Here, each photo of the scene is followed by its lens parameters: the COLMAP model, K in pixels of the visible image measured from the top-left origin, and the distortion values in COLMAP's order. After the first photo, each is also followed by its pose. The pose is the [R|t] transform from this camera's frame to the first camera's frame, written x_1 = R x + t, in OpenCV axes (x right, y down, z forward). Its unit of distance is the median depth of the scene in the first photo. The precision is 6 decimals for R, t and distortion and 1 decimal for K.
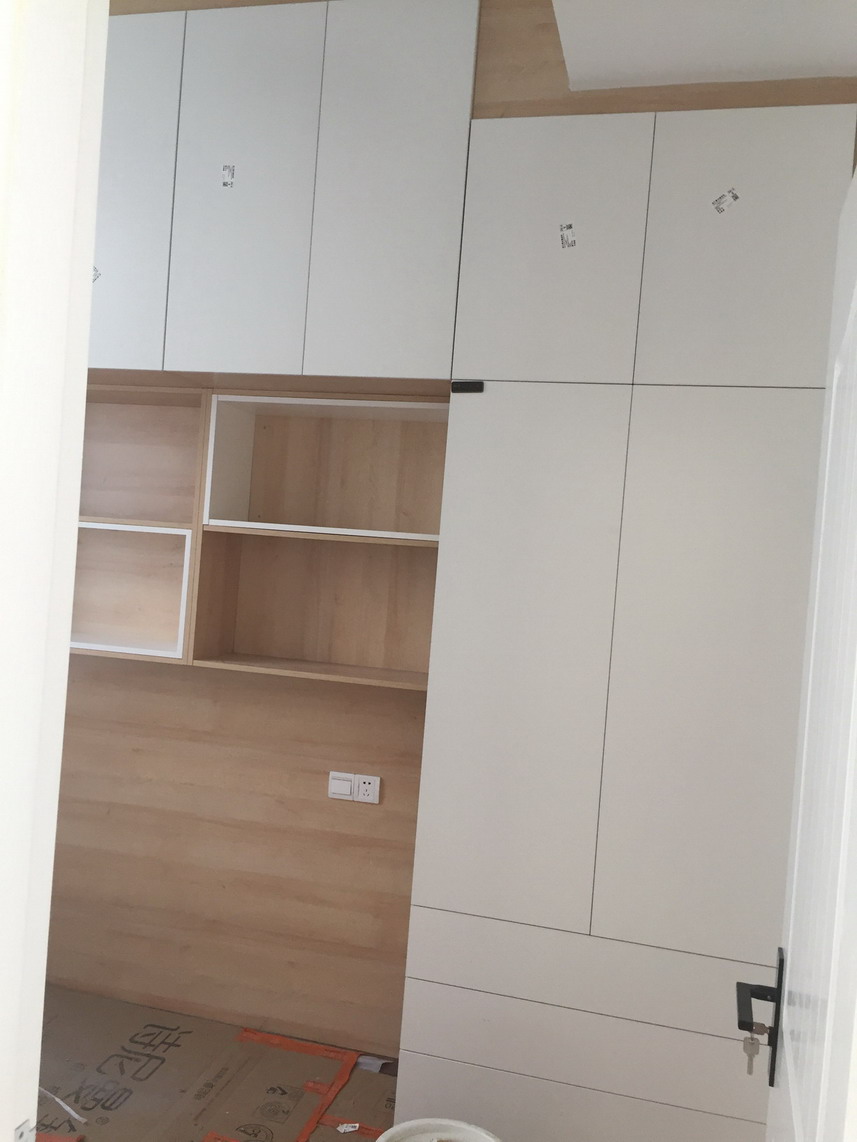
lens RADIAL K [[989.6, 0, 421.0], [0, 989.6, 568.3], [0, 0, 1]] dist [0.084965, -0.123162]
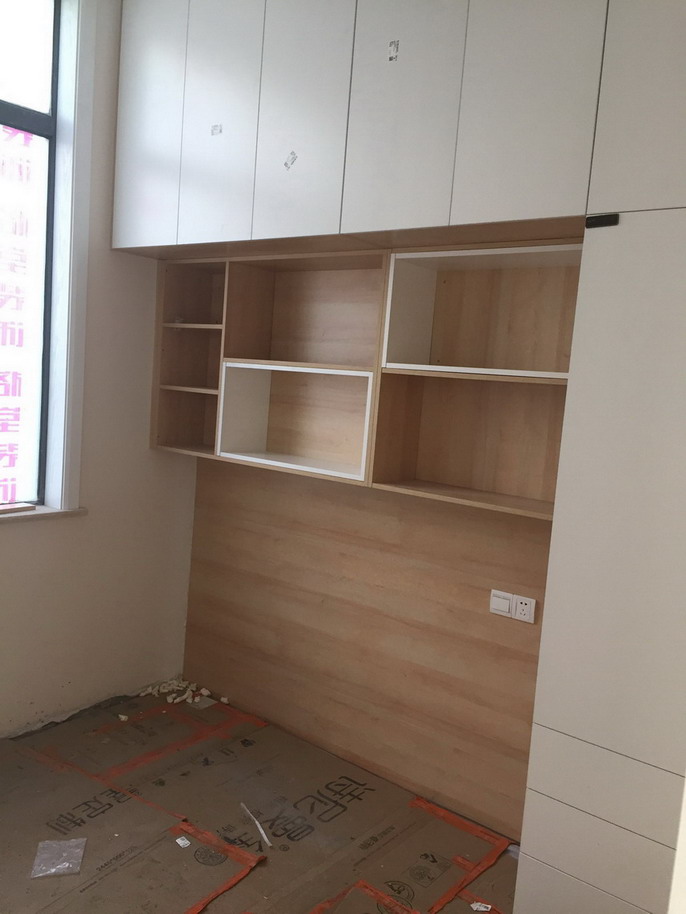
lens RADIAL K [[792.0, 0, 337.0], [0, 792.0, 454.9], [0, 0, 1]] dist [0.084965, -0.123162]
pose [[0.906891, 0.034472, -0.419953, 0.126644], [-0.013106, 0.998473, 0.053658, 0.008722], [0.421162, -0.043158, 0.905958, 0.131080]]
